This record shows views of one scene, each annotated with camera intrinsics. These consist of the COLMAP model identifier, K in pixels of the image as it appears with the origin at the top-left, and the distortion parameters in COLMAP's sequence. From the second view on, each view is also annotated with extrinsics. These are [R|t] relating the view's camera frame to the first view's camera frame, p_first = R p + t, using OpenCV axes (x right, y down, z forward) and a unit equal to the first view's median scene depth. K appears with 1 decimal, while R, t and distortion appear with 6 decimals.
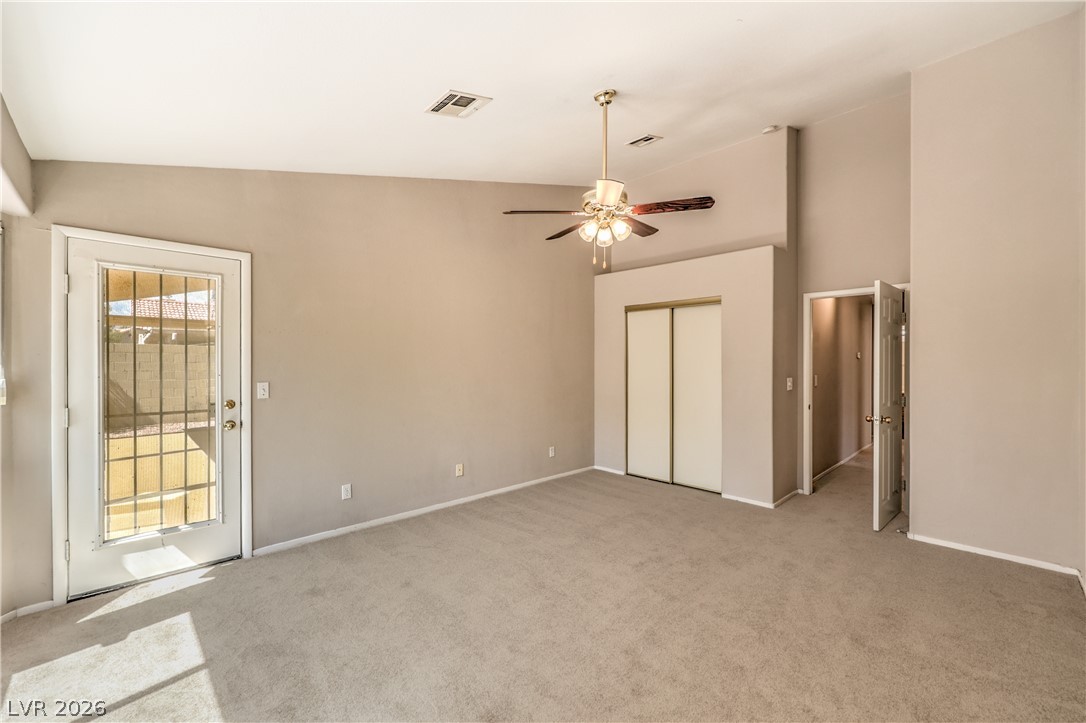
lens RADIAL K [[437.4, 0, 544.8], [0, 437.4, 361.8], [0, 0, 1]] dist [-0.000464, -0.000076]
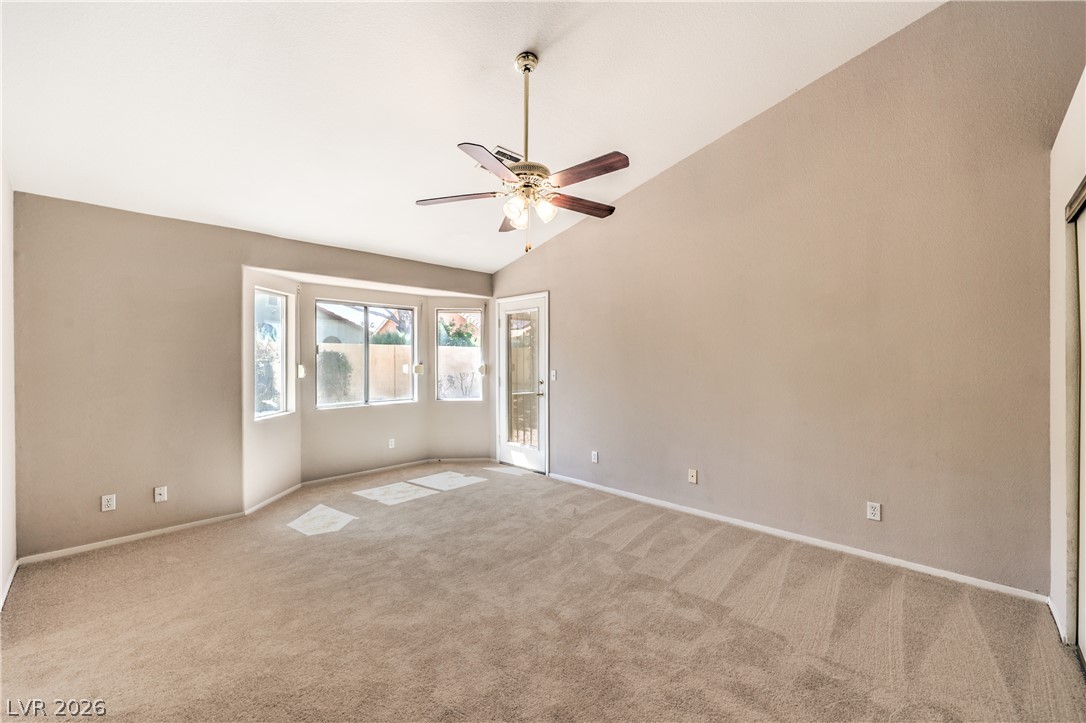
lens RADIAL K [[437.4, 0, 544.8], [0, 437.4, 361.8], [0, 0, 1]] dist [-0.000464, -0.000076]
pose [[0.026594, -0.001033, -0.999646, 0.946868], [0.004027, 0.999991, -0.000927, 0.016454], [0.999638, -0.004001, 0.026597, 0.919358]]
